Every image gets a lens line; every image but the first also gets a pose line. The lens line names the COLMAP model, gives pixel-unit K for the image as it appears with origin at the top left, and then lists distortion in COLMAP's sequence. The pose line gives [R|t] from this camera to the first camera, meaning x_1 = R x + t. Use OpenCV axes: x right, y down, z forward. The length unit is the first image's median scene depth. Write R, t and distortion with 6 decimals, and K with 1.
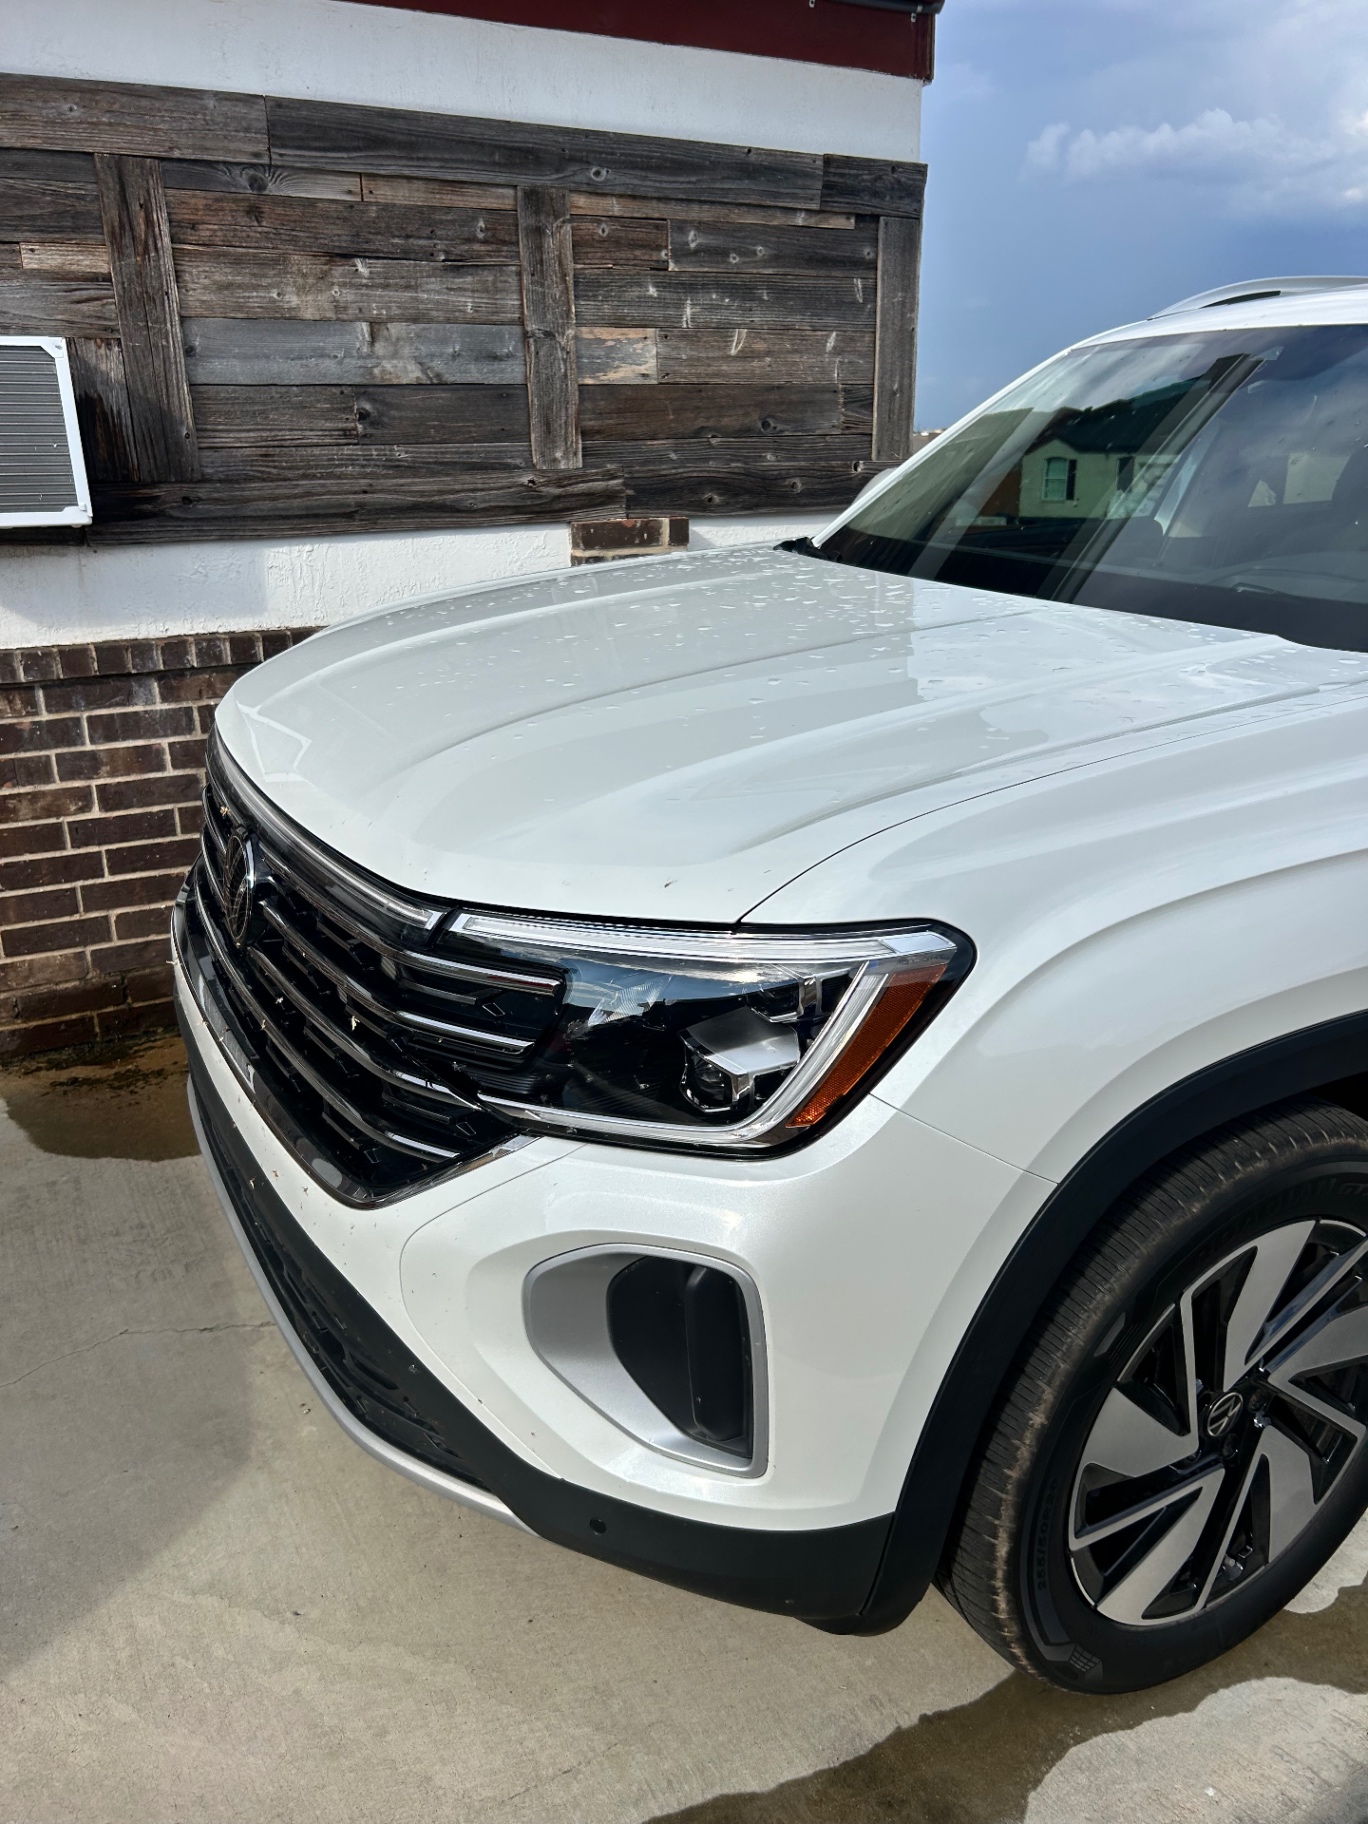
lens RADIAL K [[1383.5, 0, 672.6], [0, 1383.5, 909.1], [0, 0, 1]] dist [0.032314, -0.041698]
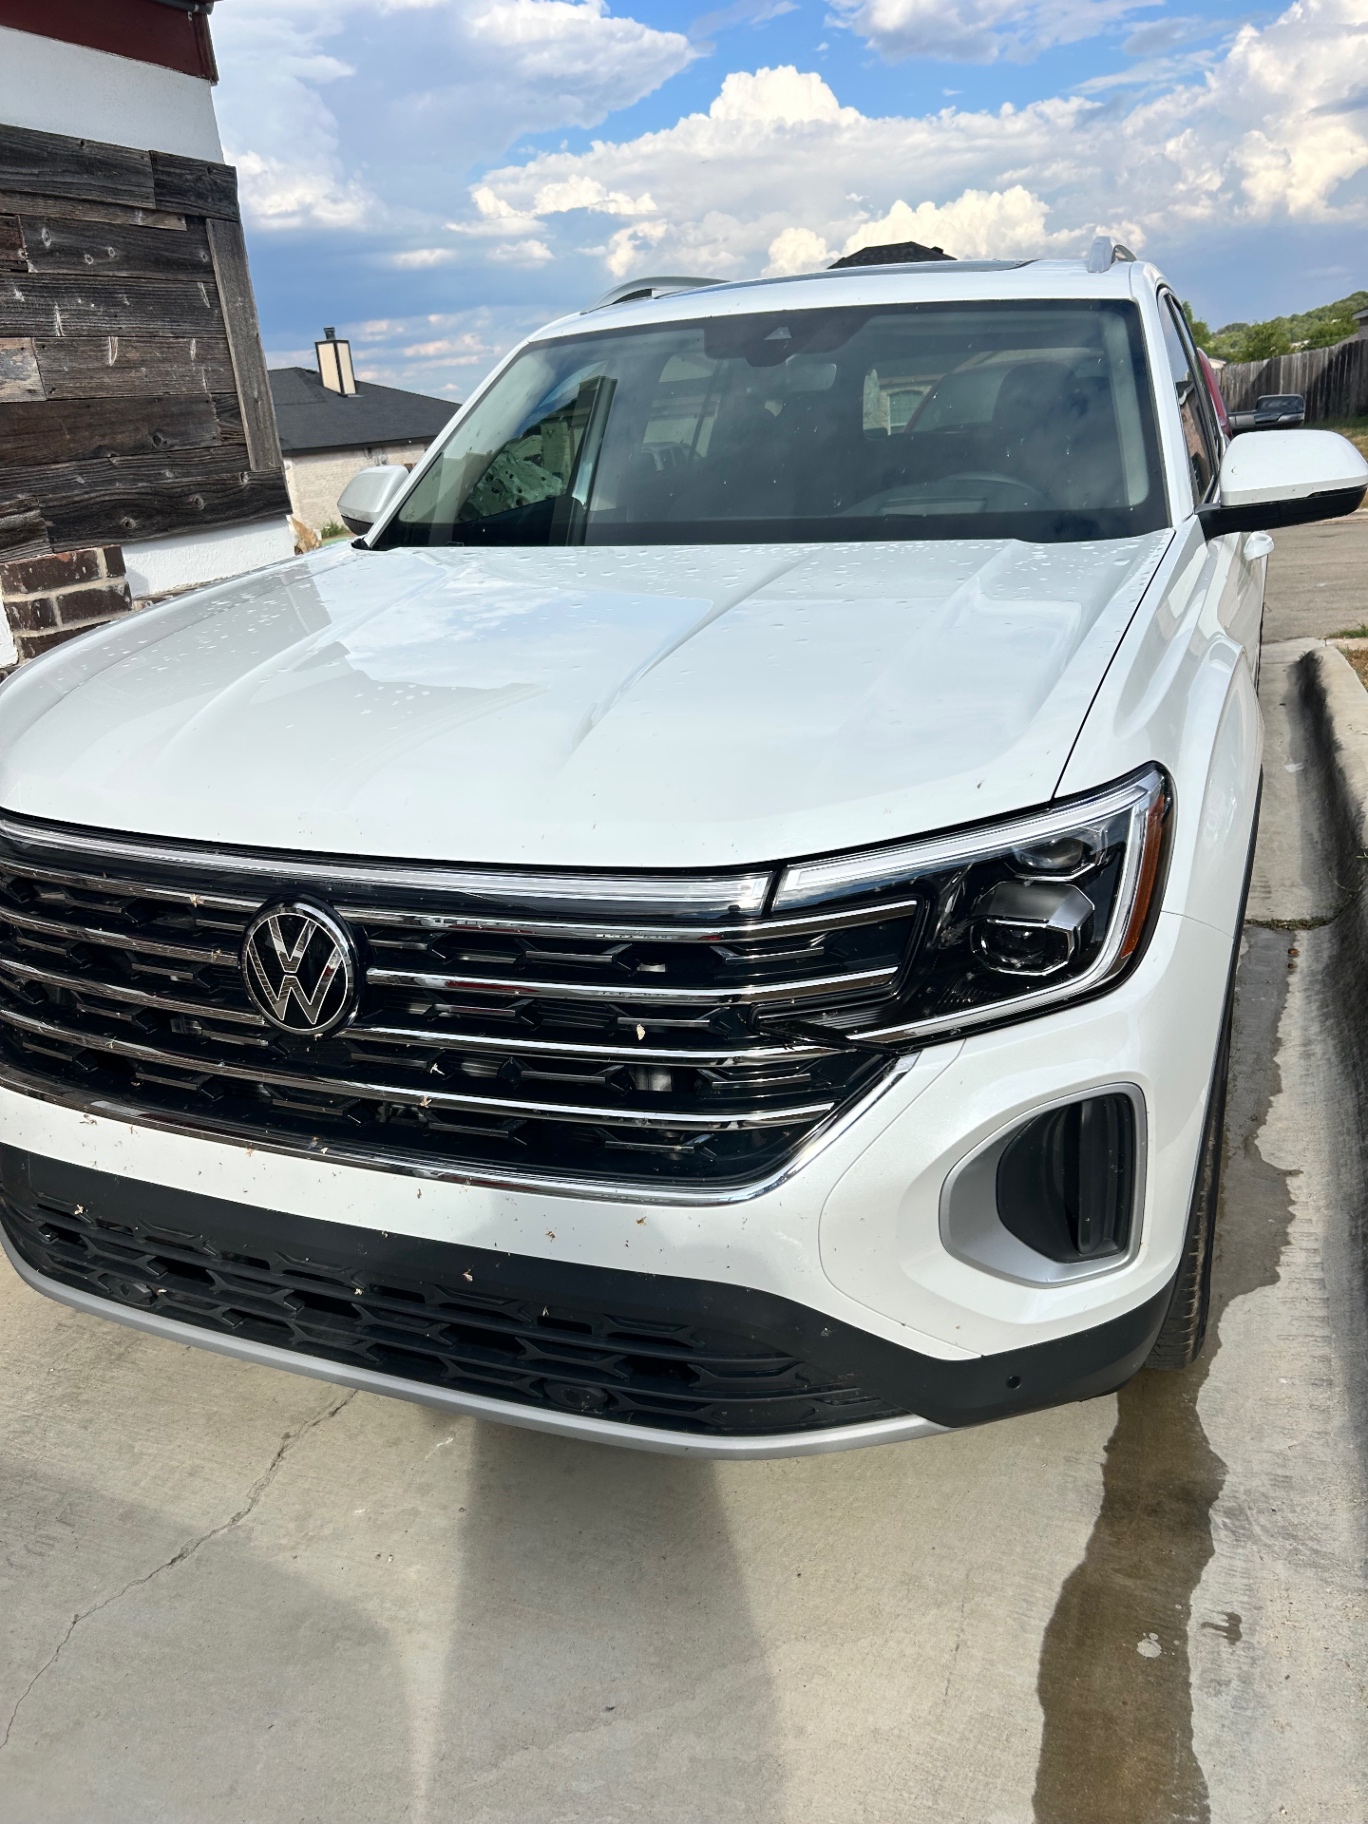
lens RADIAL K [[1383.5, 0, 666.9], [0, 1383.5, 912.8], [0, 0, 1]] dist [0.032314, -0.041698]
pose [[0.768429, -0.267411, 0.581385, -0.305906], [0.275149, 0.958305, 0.077106, -0.026322], [-0.577763, 0.100717, 0.809967, 0.089922]]
